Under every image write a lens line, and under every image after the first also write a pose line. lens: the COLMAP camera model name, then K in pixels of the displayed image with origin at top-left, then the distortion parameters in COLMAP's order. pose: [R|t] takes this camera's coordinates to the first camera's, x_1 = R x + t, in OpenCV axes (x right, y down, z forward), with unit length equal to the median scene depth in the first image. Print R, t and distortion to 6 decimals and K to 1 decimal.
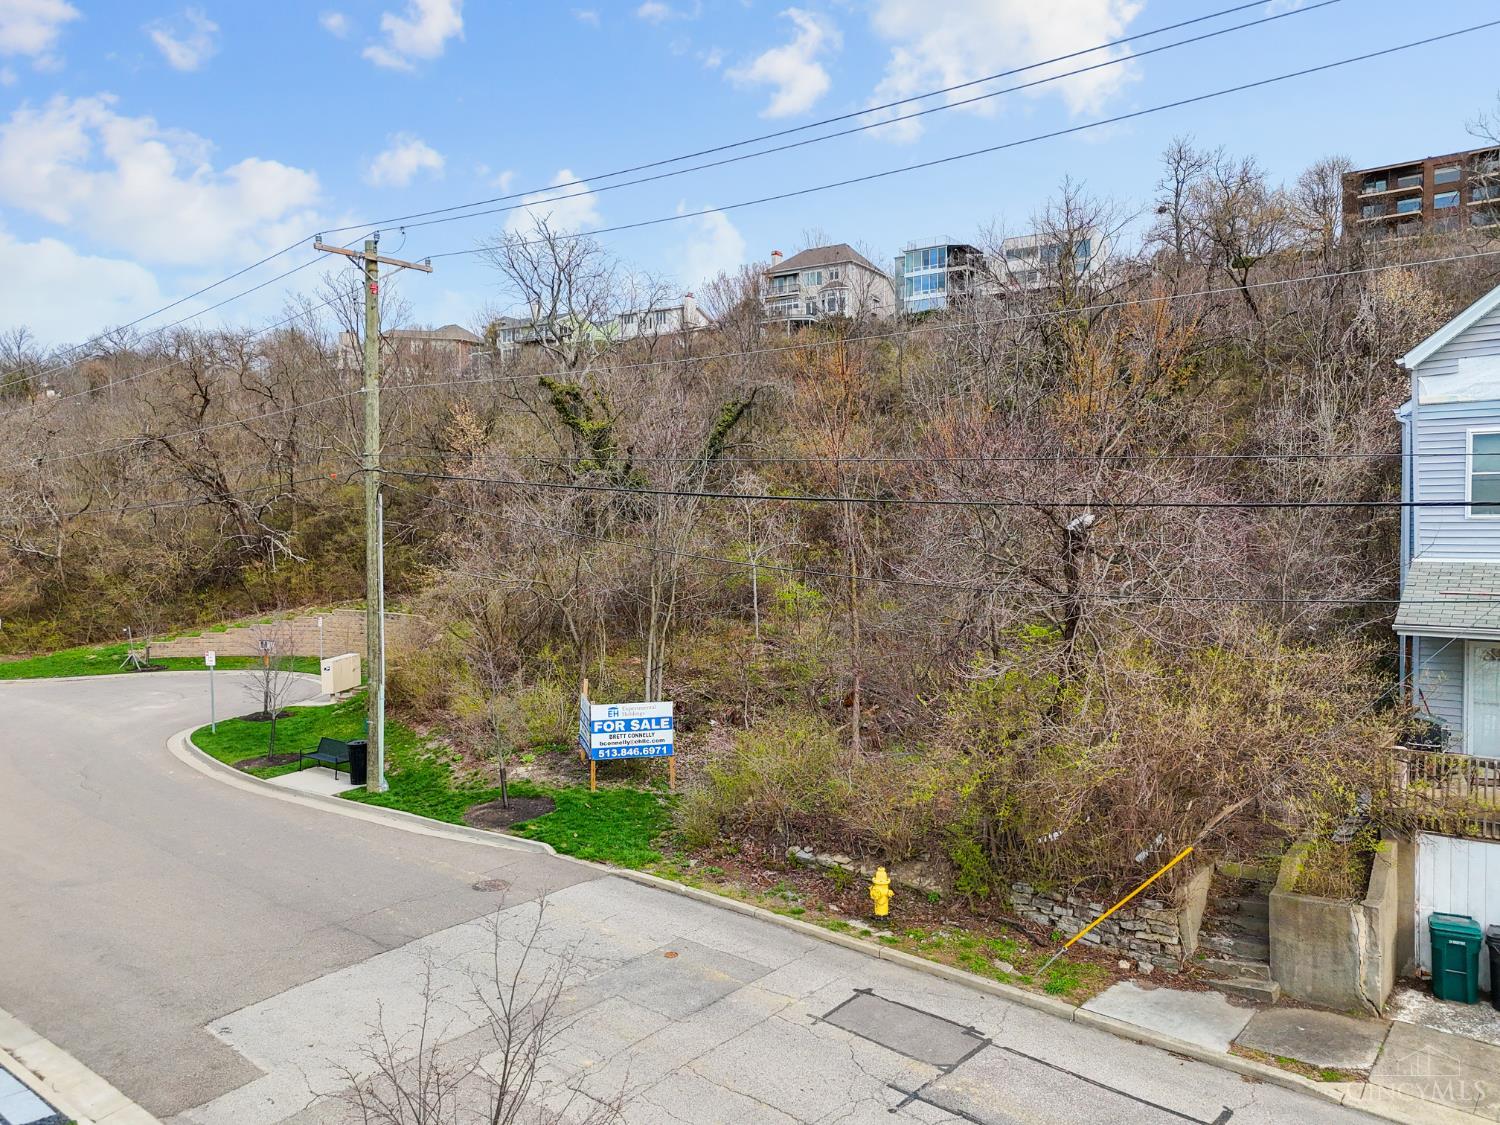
lens RADIAL K [[1101.1, 0, 759.3], [0, 1101.1, 554.2], [0, 0, 1]] dist [0.070011, -0.047067]
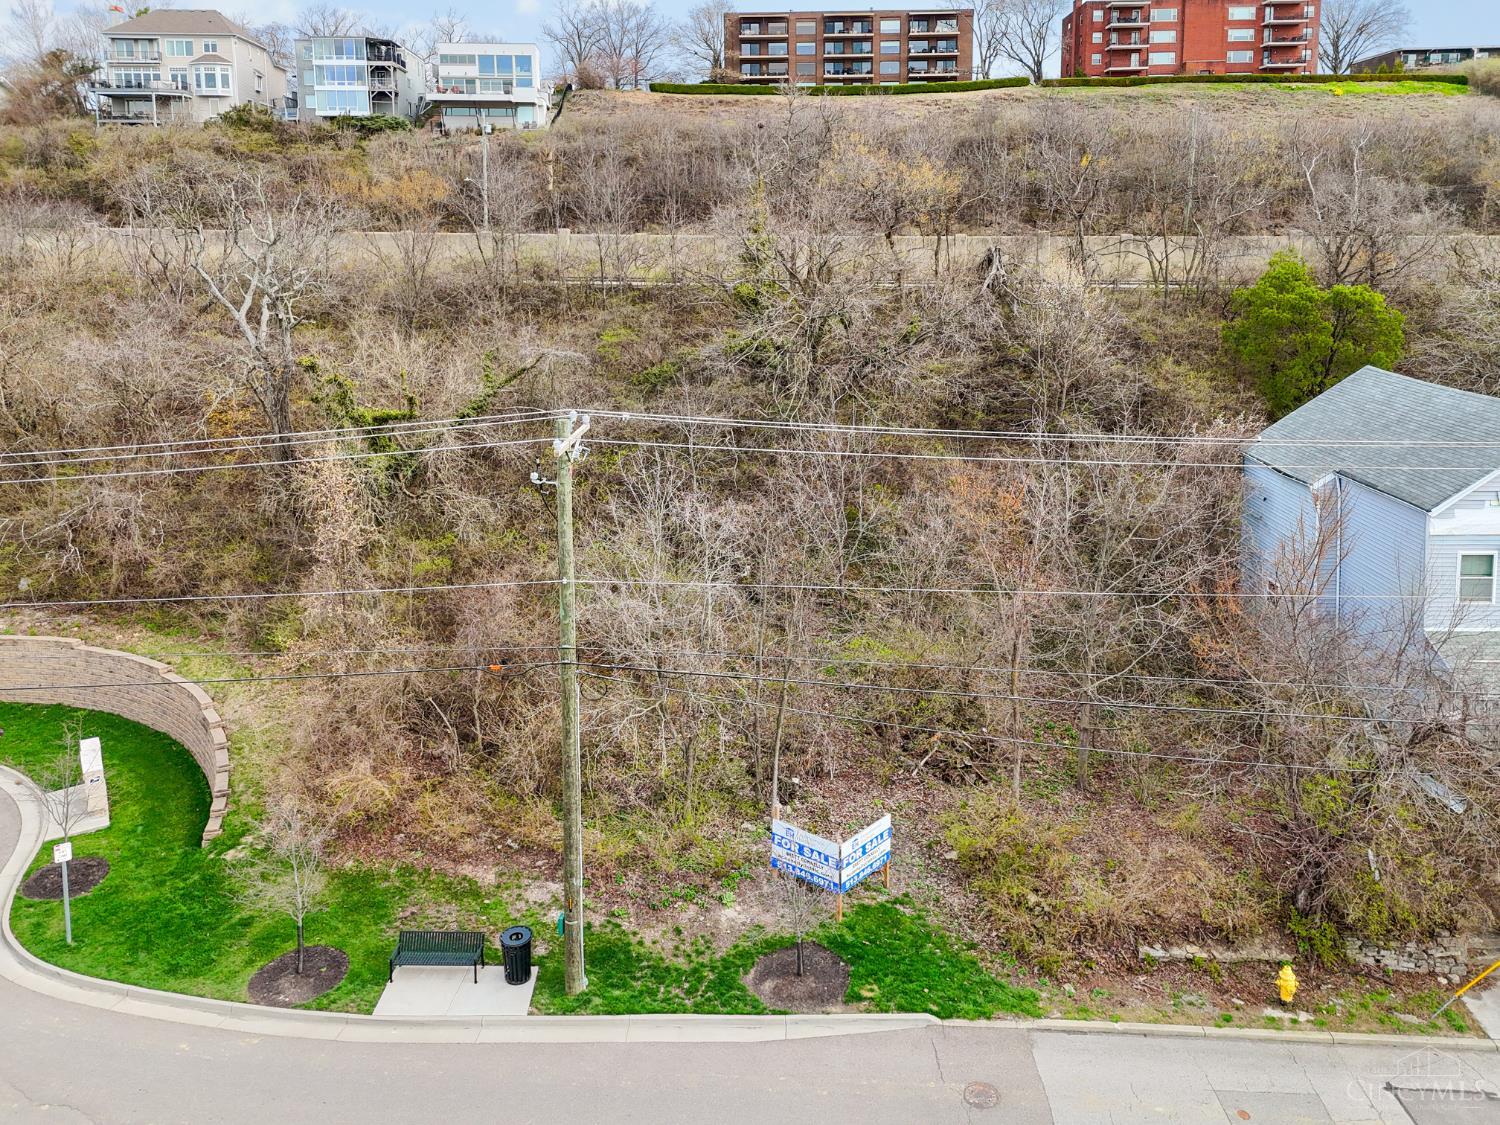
lens RADIAL K [[1101.1, 0, 755.7], [0, 1101.1, 530.3], [0, 0, 1]] dist [0.070011, -0.047067]
pose [[0.803414, -0.136693, 0.579518, -0.912969], [0.021826, 0.979398, 0.200755, -0.404147], [-0.595021, -0.148640, 0.789846, 0.394449]]
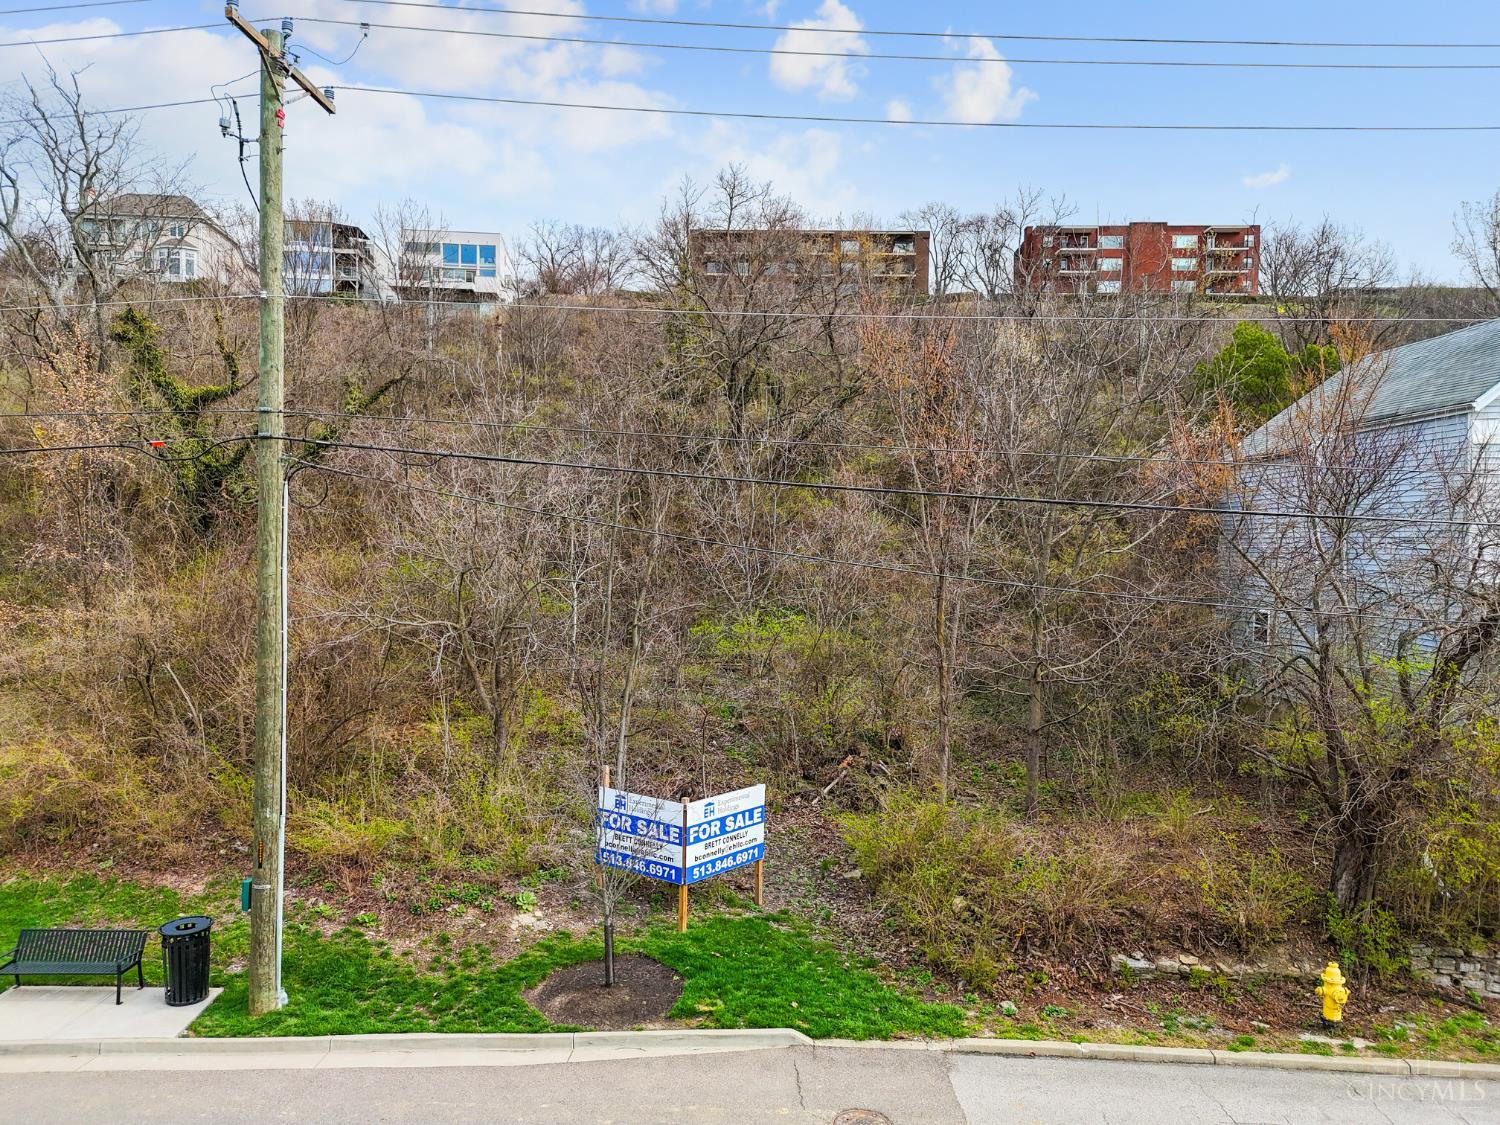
lens RADIAL K [[1101.1, 0, 755.7], [0, 1101.1, 558.2], [0, 0, 1]] dist [0.070011, -0.047067]
pose [[0.792673, 0.000104, 0.609647, -0.661576], [0.005009, 0.999965, -0.006684, -0.013037], [-0.609627, 0.008352, 0.792645, 0.533476]]
